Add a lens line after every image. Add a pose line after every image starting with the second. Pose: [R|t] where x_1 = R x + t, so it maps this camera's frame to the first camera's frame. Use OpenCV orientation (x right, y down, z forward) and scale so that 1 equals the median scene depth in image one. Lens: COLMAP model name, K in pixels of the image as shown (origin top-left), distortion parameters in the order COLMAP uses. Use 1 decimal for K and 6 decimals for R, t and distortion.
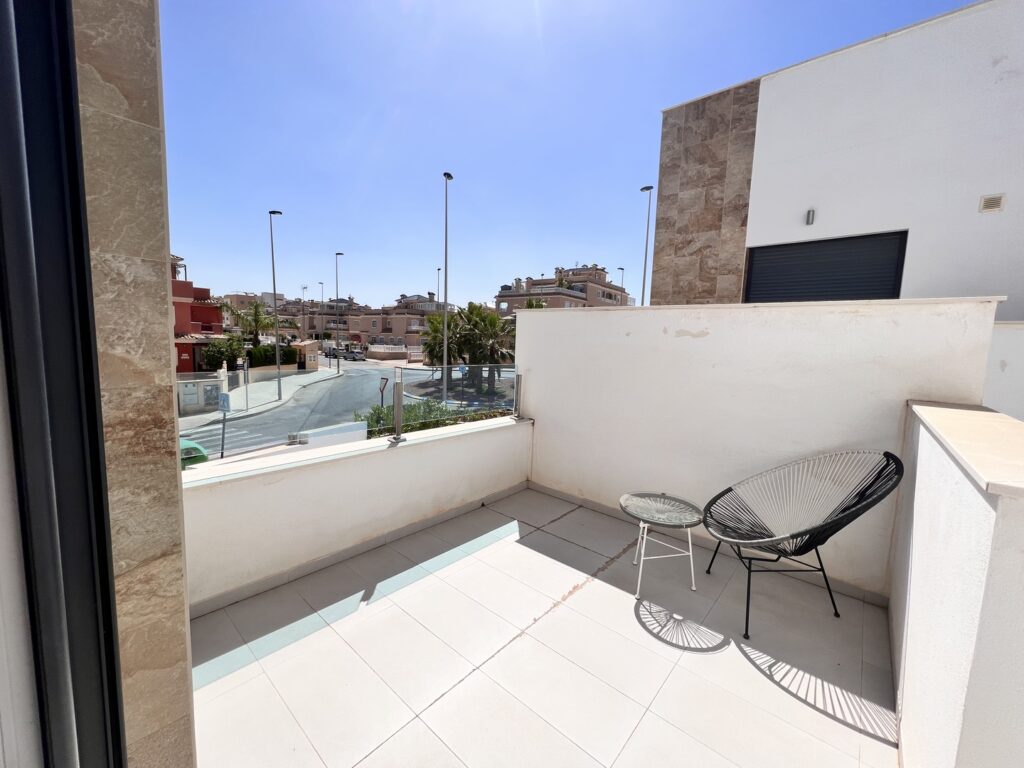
lens RADIAL K [[412.0, 0, 509.5], [0, 412.0, 380.4], [0, 0, 1]] dist [-0.003388, 0.001610]
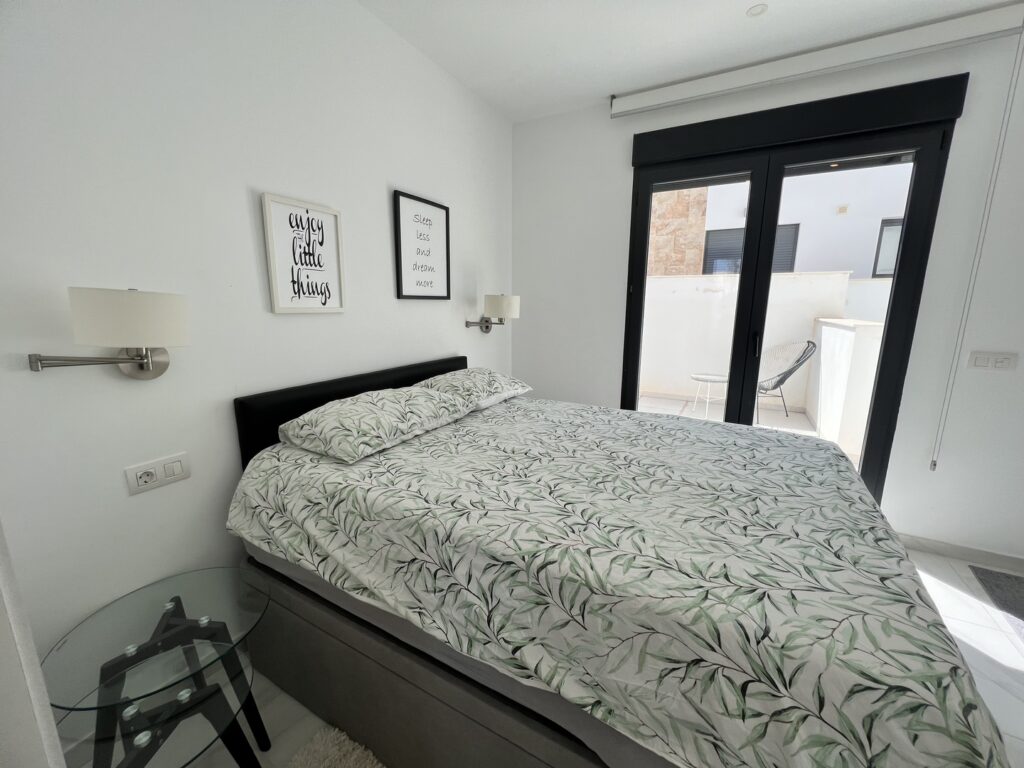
lens RADIAL K [[412.0, 0, 513.1], [0, 412.0, 375.3], [0, 0, 1]] dist [-0.003388, 0.001610]
pose [[0.976781, -0.070187, 0.202418, -0.429332], [0.053298, 0.994718, 0.087718, 0.028954], [-0.207505, -0.074893, 0.975363, -0.335619]]
